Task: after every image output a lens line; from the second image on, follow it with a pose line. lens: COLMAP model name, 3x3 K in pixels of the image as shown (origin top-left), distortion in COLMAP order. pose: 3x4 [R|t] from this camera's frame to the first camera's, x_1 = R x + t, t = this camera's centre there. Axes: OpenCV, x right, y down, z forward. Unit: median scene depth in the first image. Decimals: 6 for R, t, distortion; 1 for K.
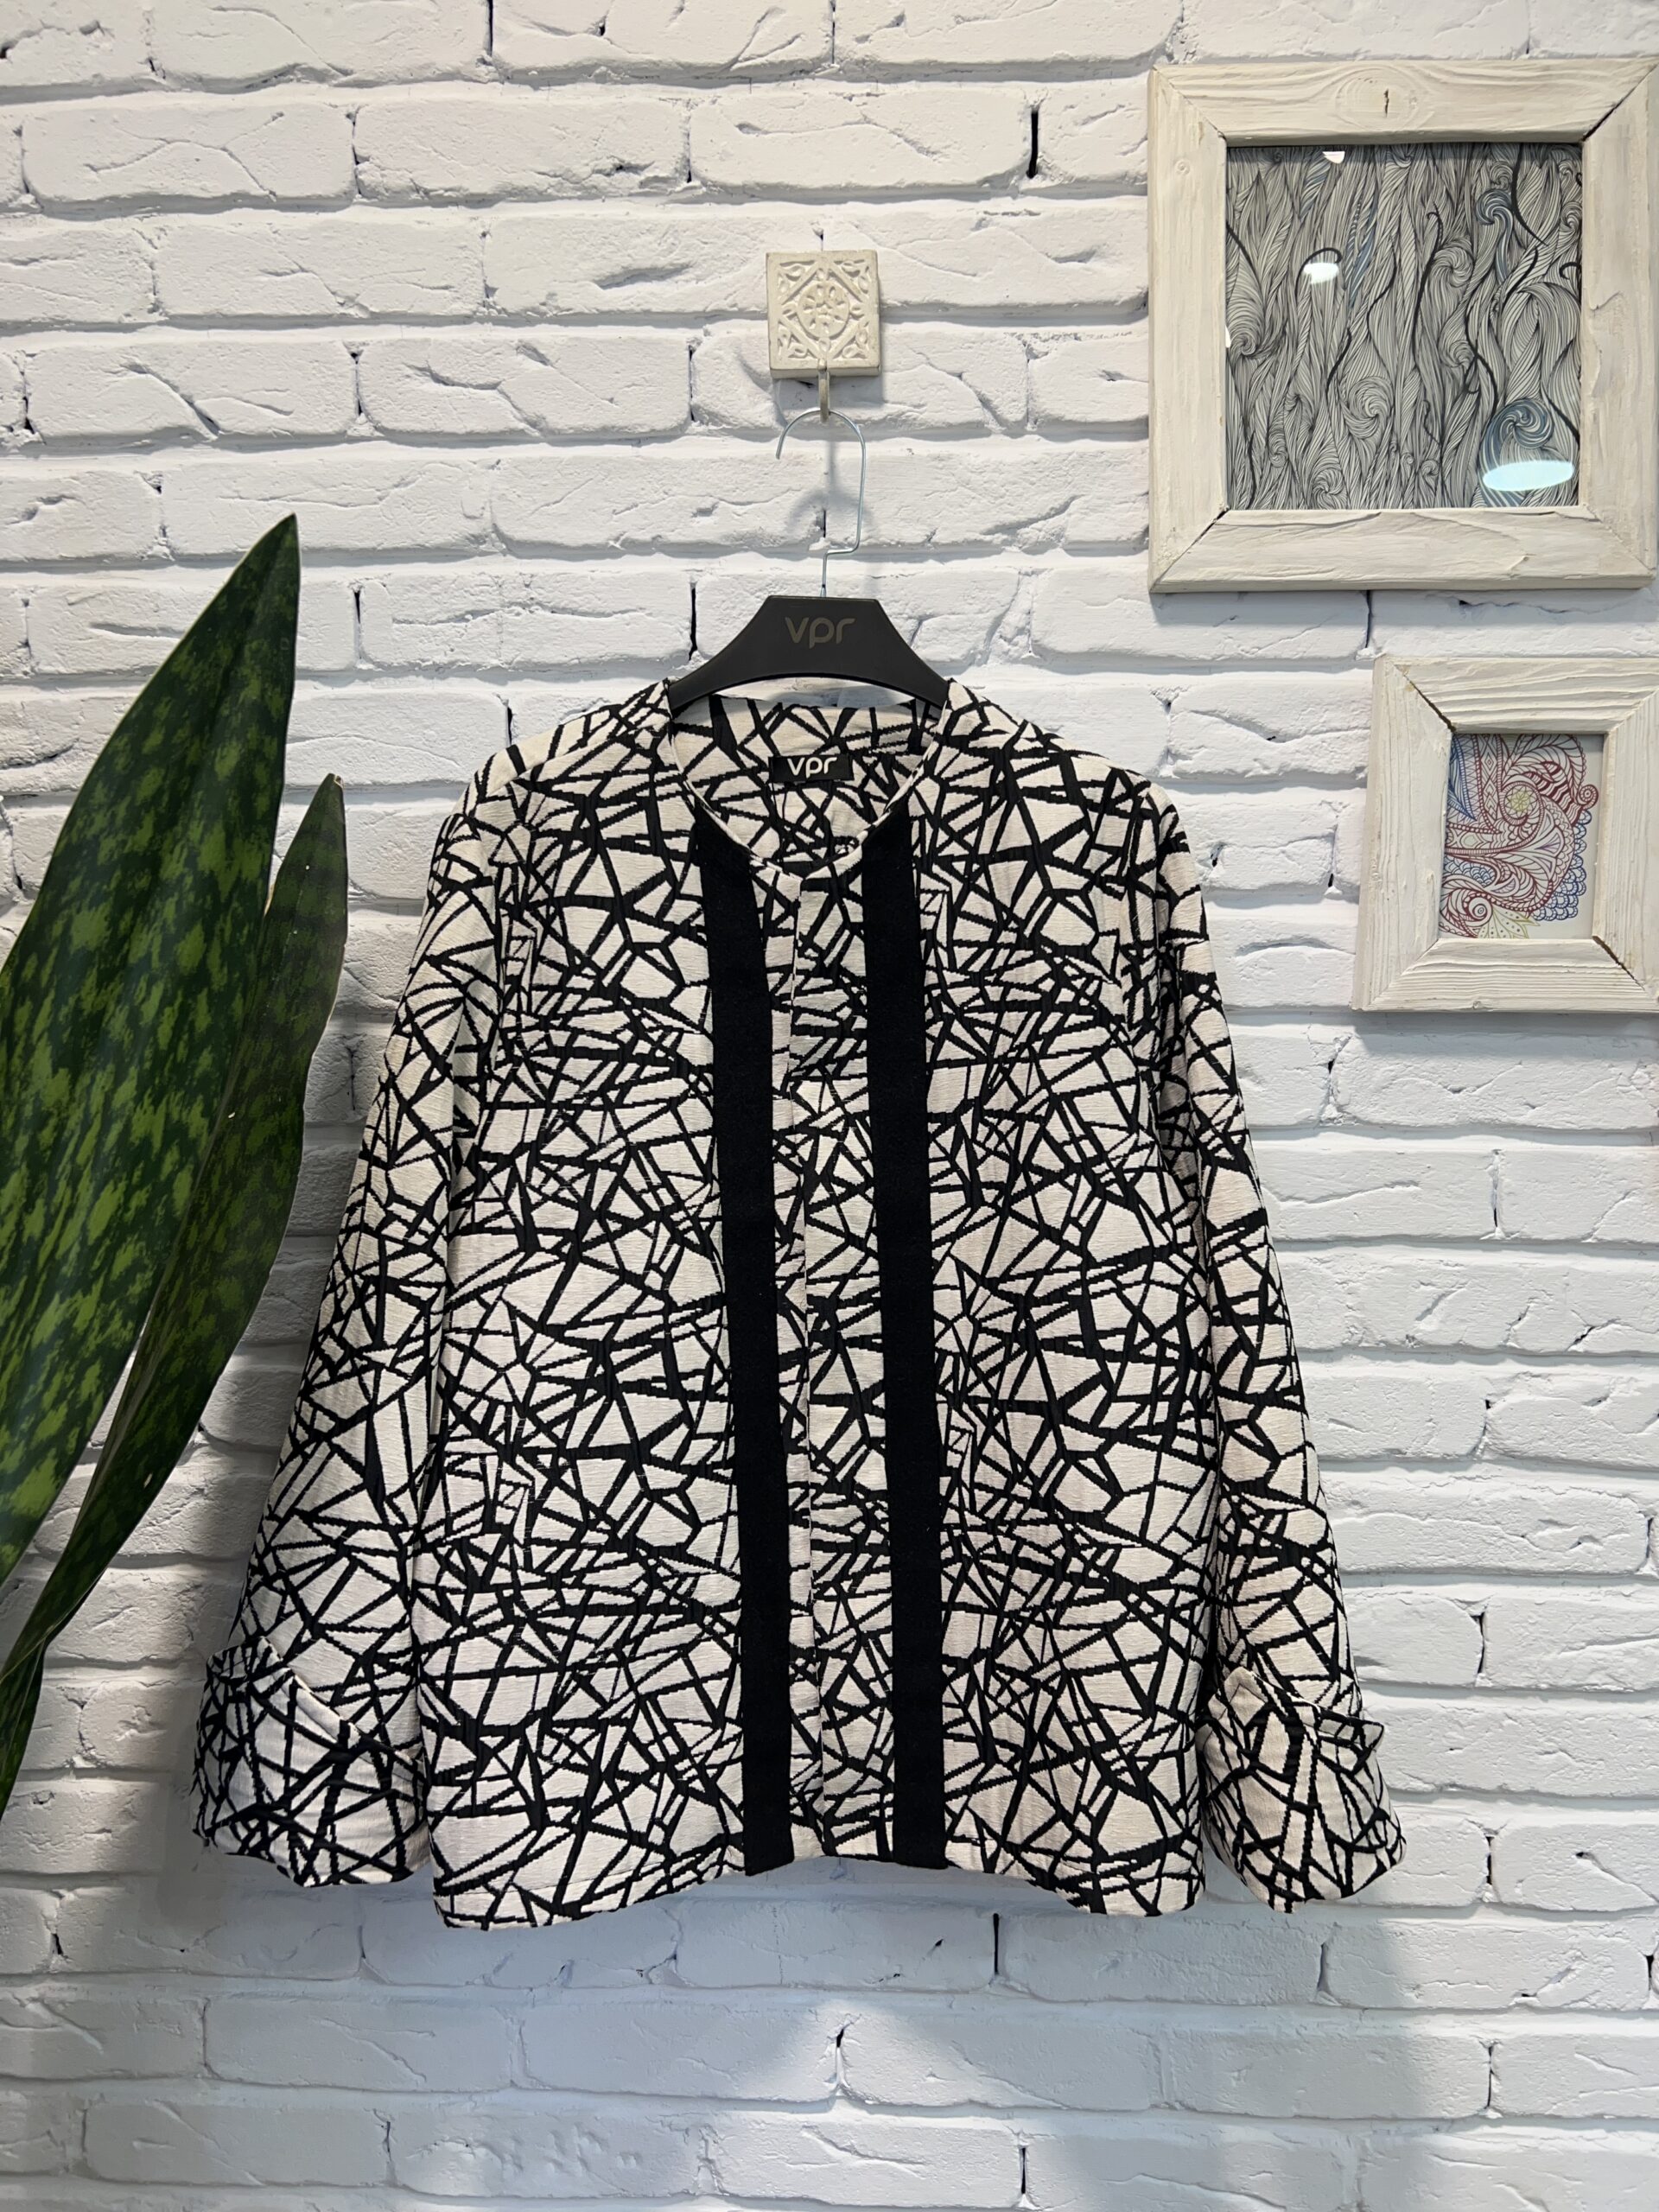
lens RADIAL K [[1687.0, 0, 825.1], [0, 1687.0, 1111.5], [0, 0, 1]] dist [0.027302, -0.042423]
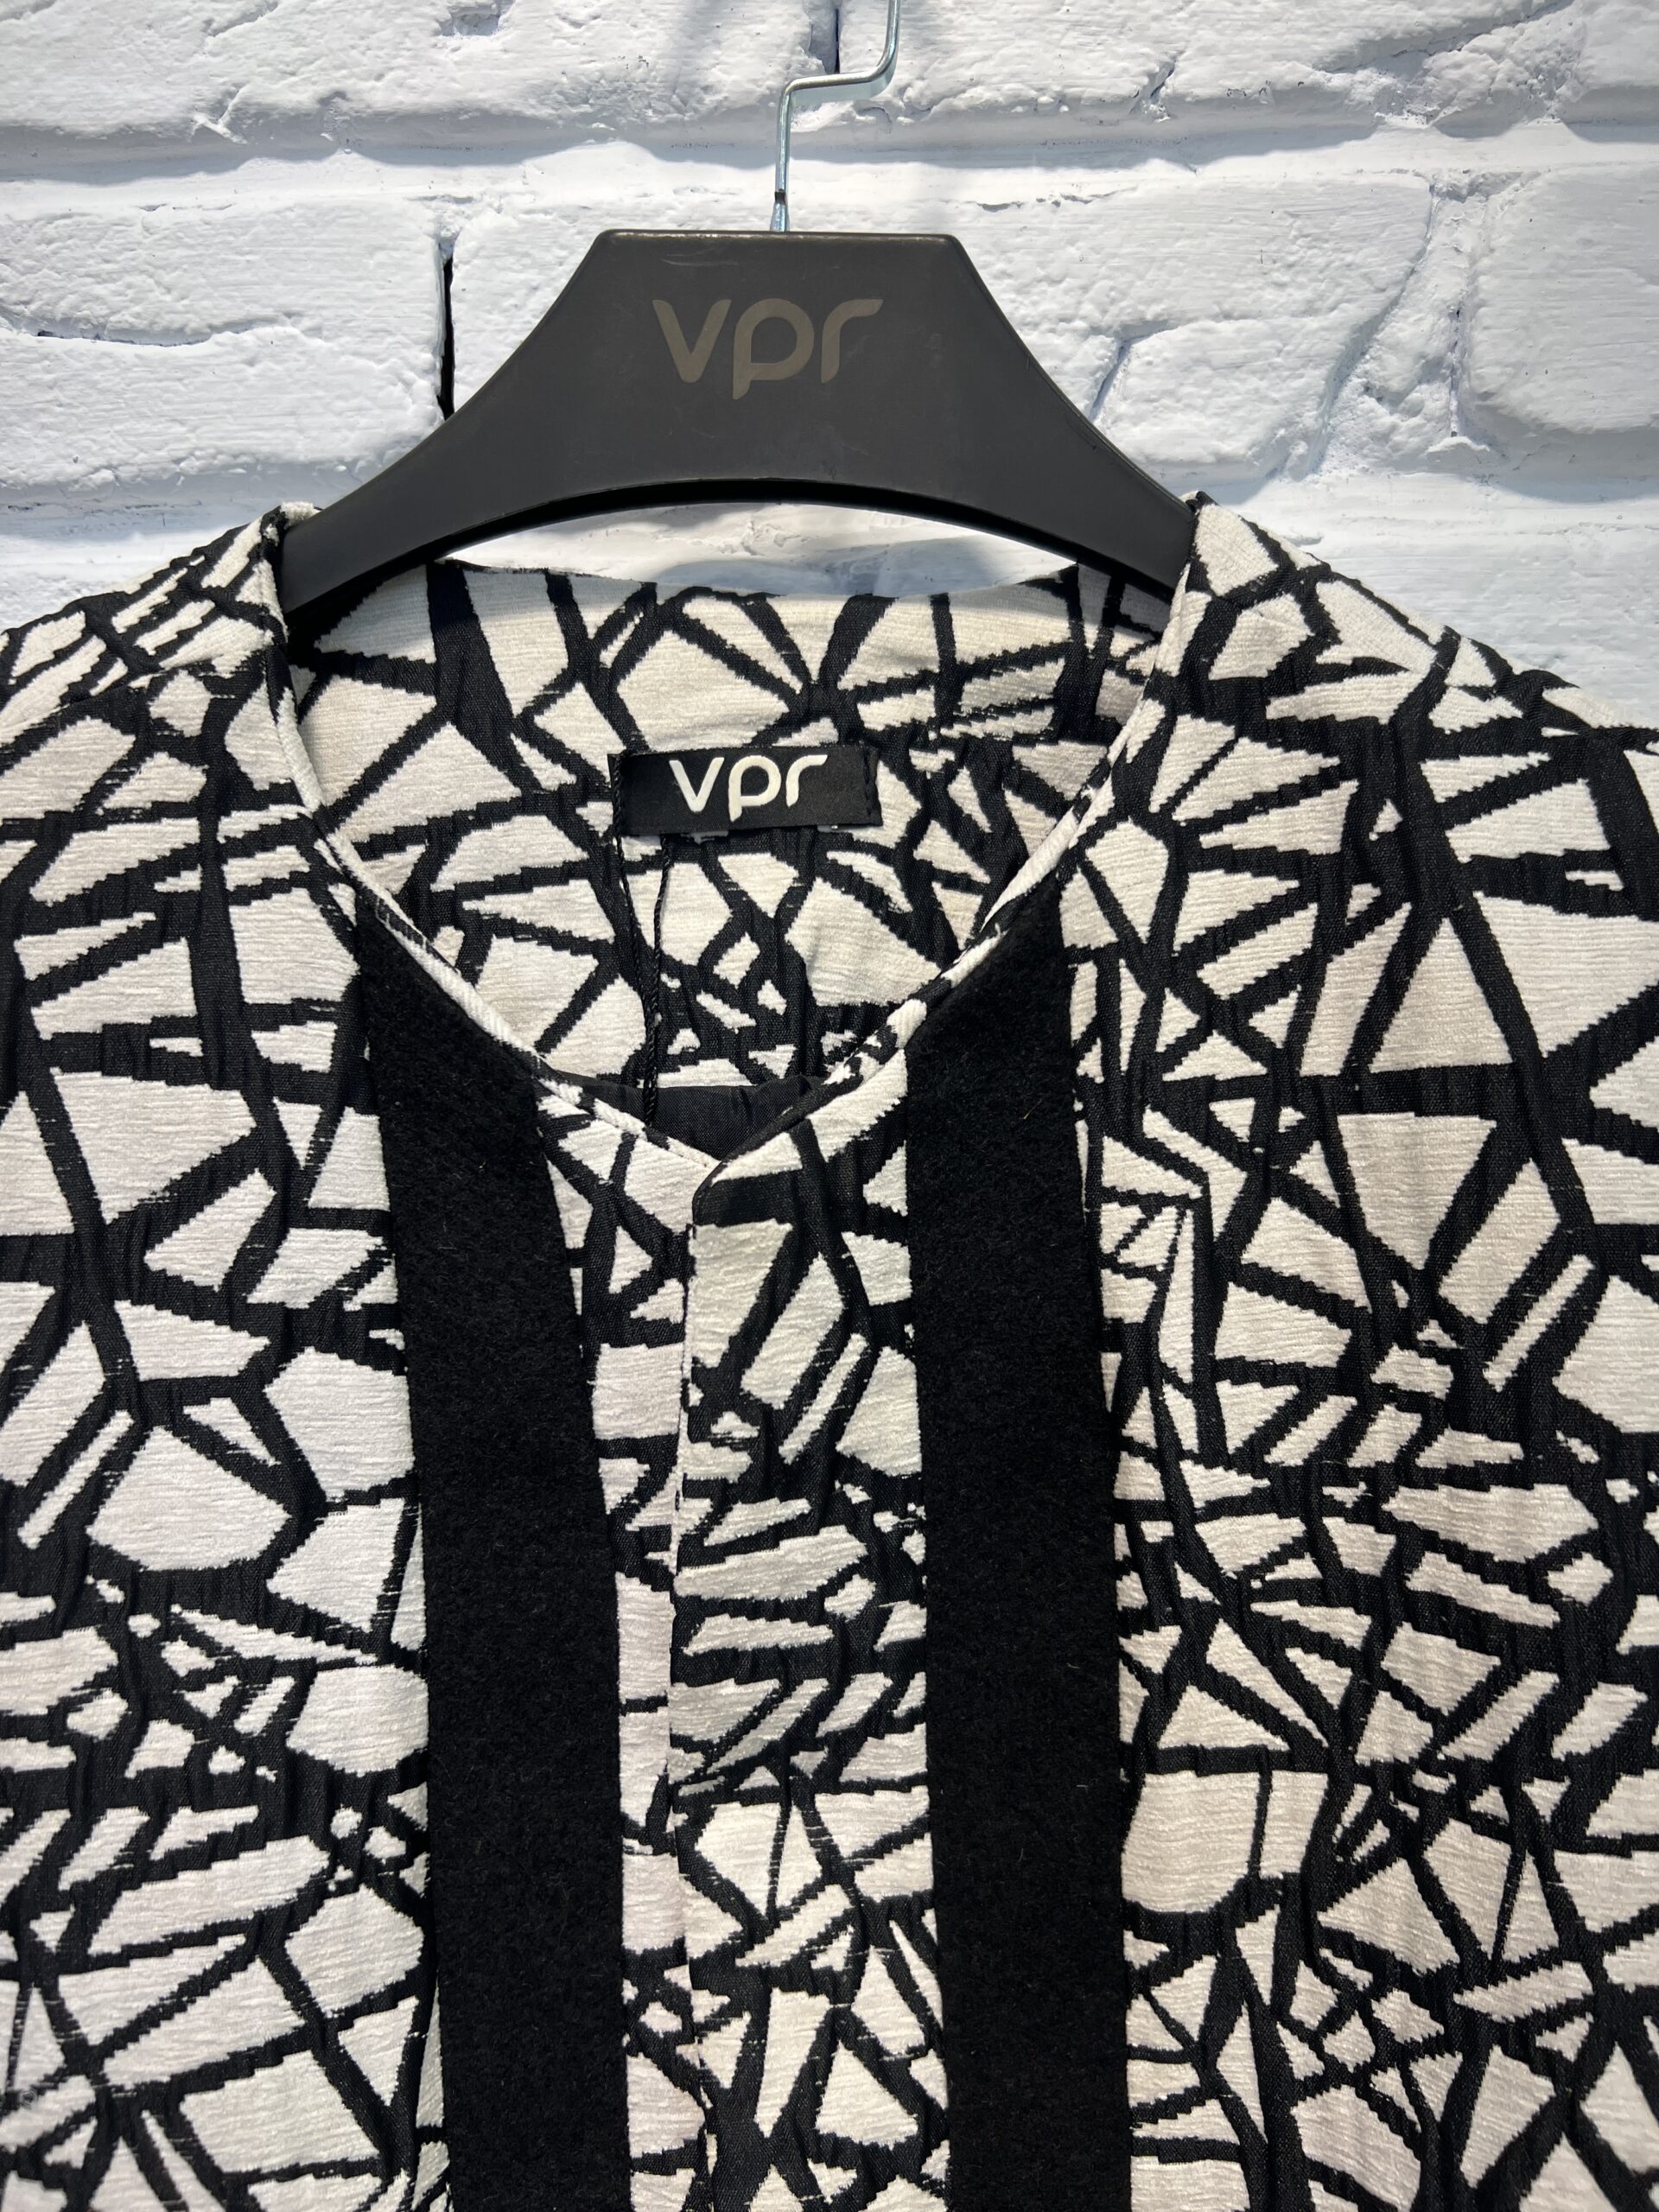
lens RADIAL K [[1687.0, 0, 823.6], [0, 1687.0, 1097.2], [0, 0, 1]] dist [0.027302, -0.042423]
pose [[0.999599, -0.000540, -0.028324, 0.014694], [0.000652, 0.999992, 0.003926, -0.145543], [0.028322, -0.003943, 0.999591, 0.677167]]
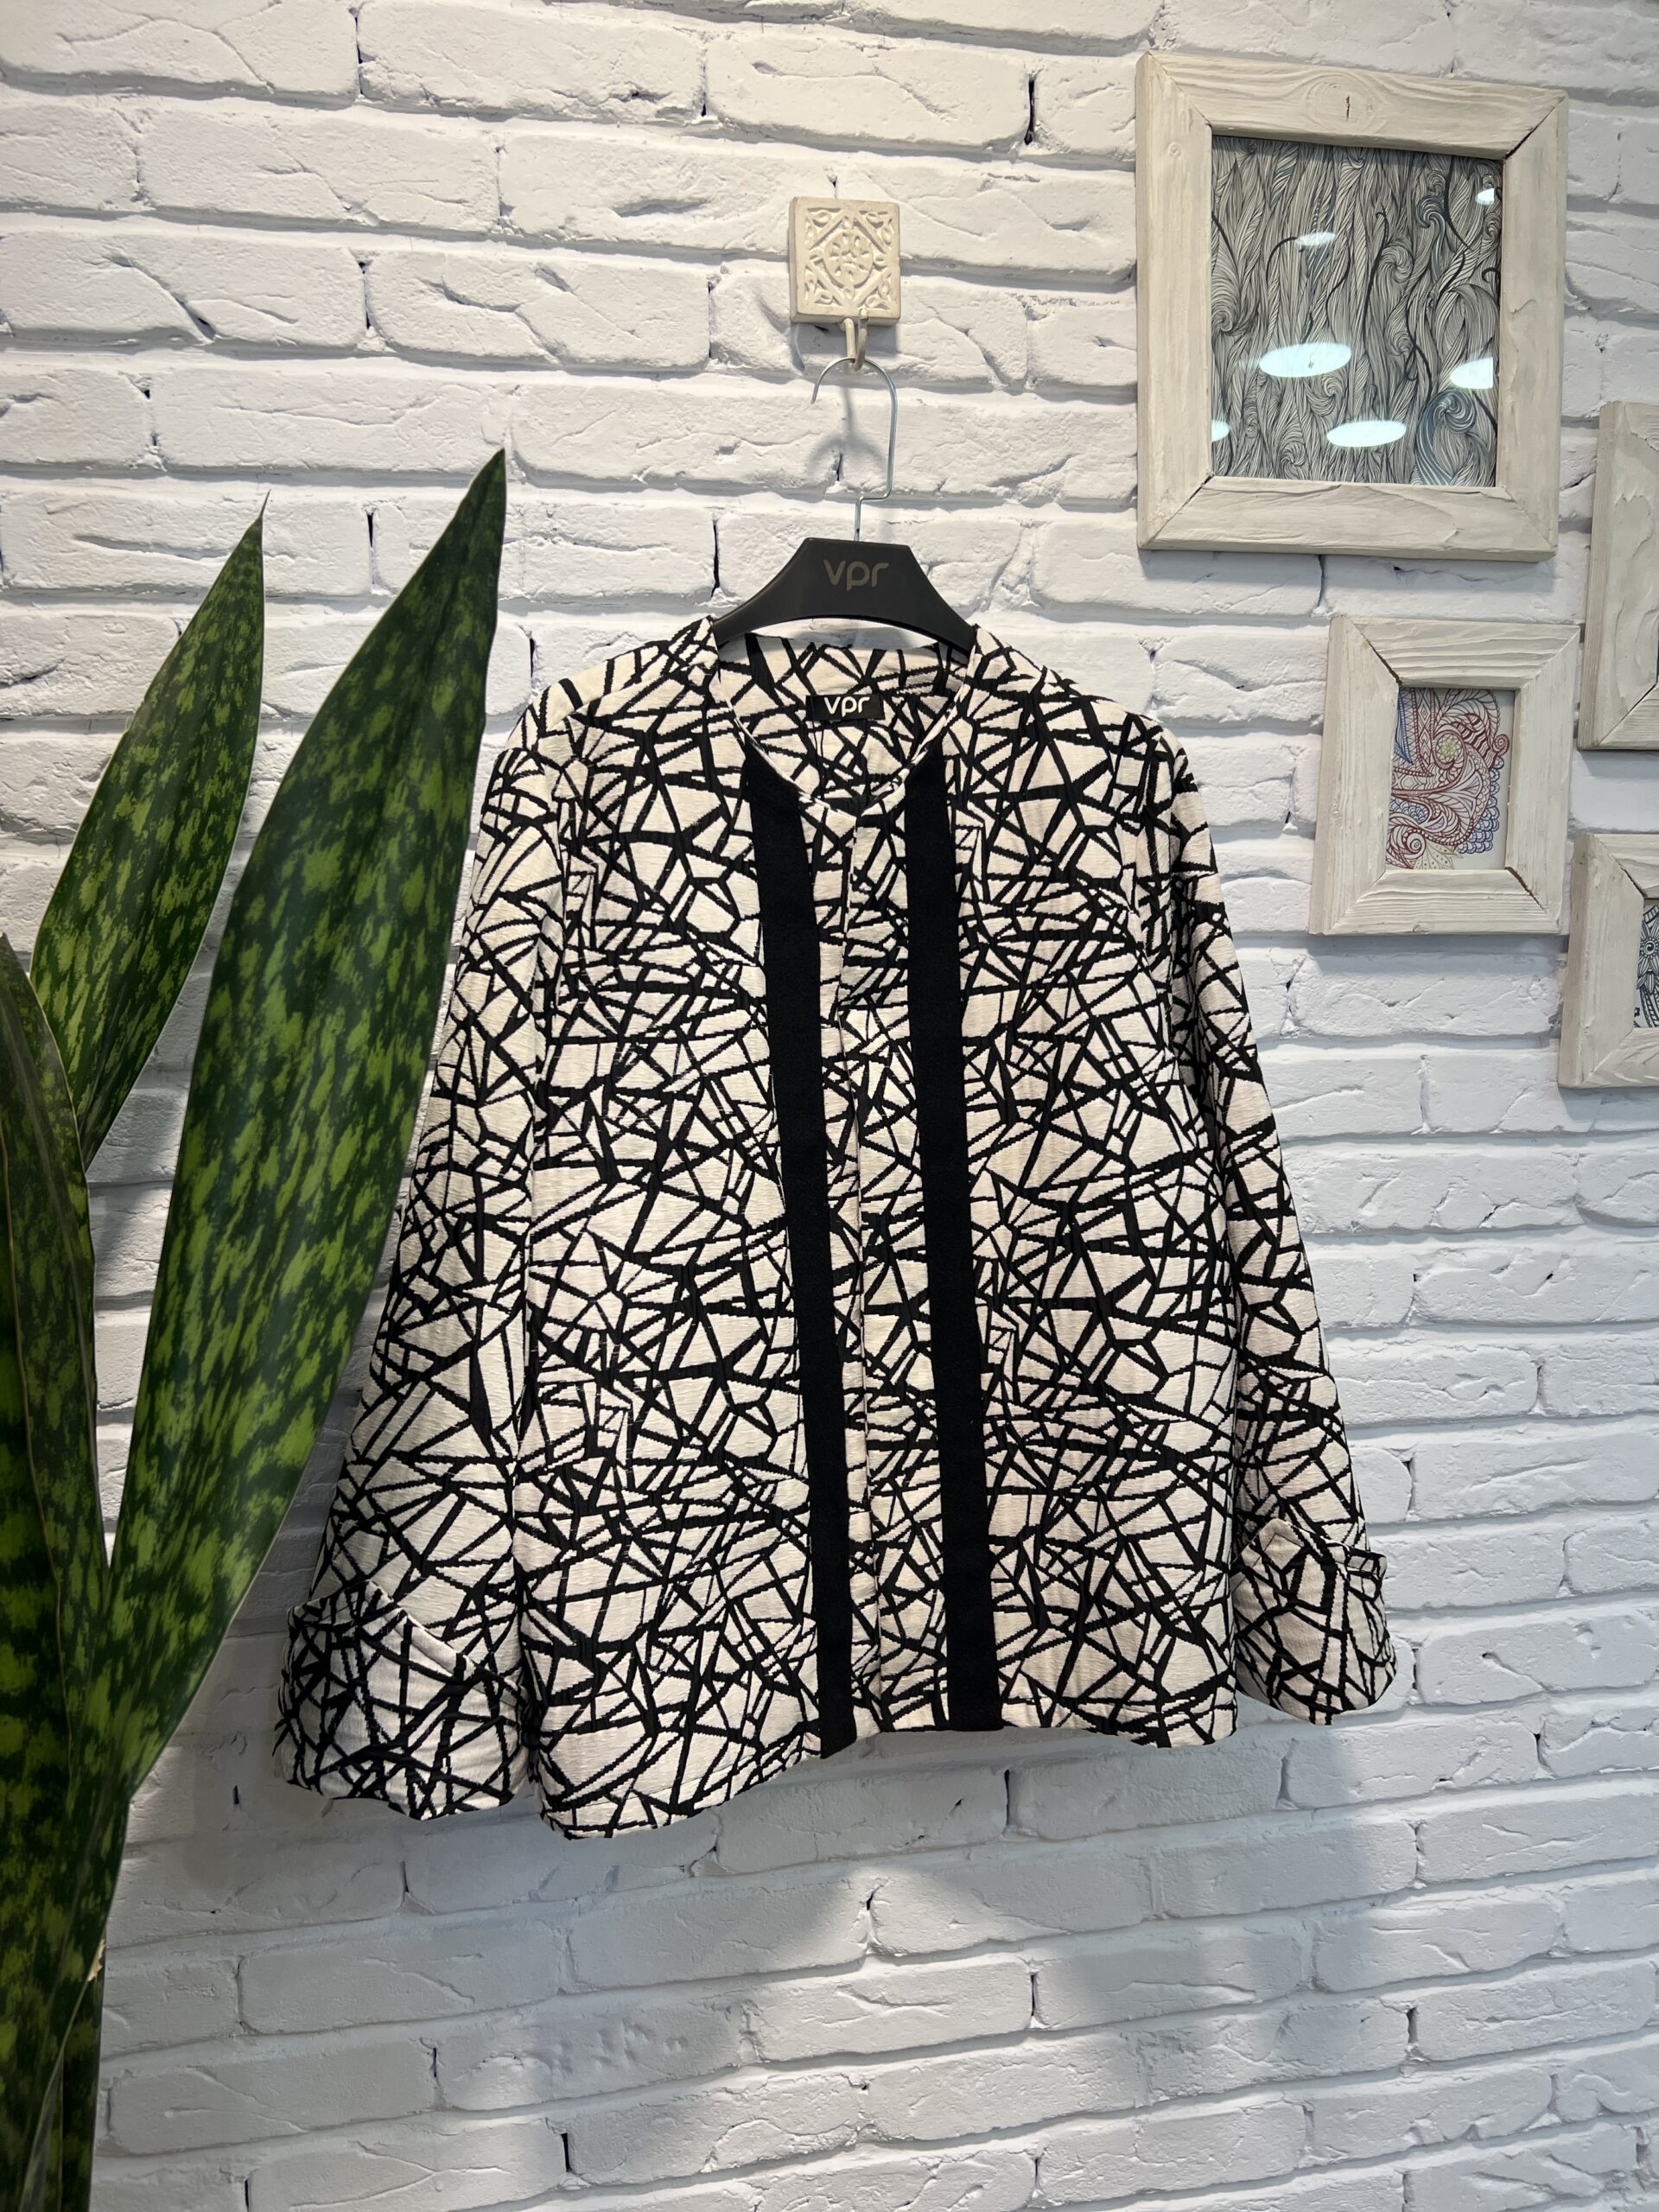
lens RADIAL K [[1687.0, 0, 827.3], [0, 1687.0, 1109.5], [0, 0, 1]] dist [0.027302, -0.042423]
pose [[0.972092, -0.036382, 0.231761, -0.266522], [0.026197, 0.998557, 0.046876, -0.005264], [-0.233132, -0.039496, 0.971643, -0.017080]]
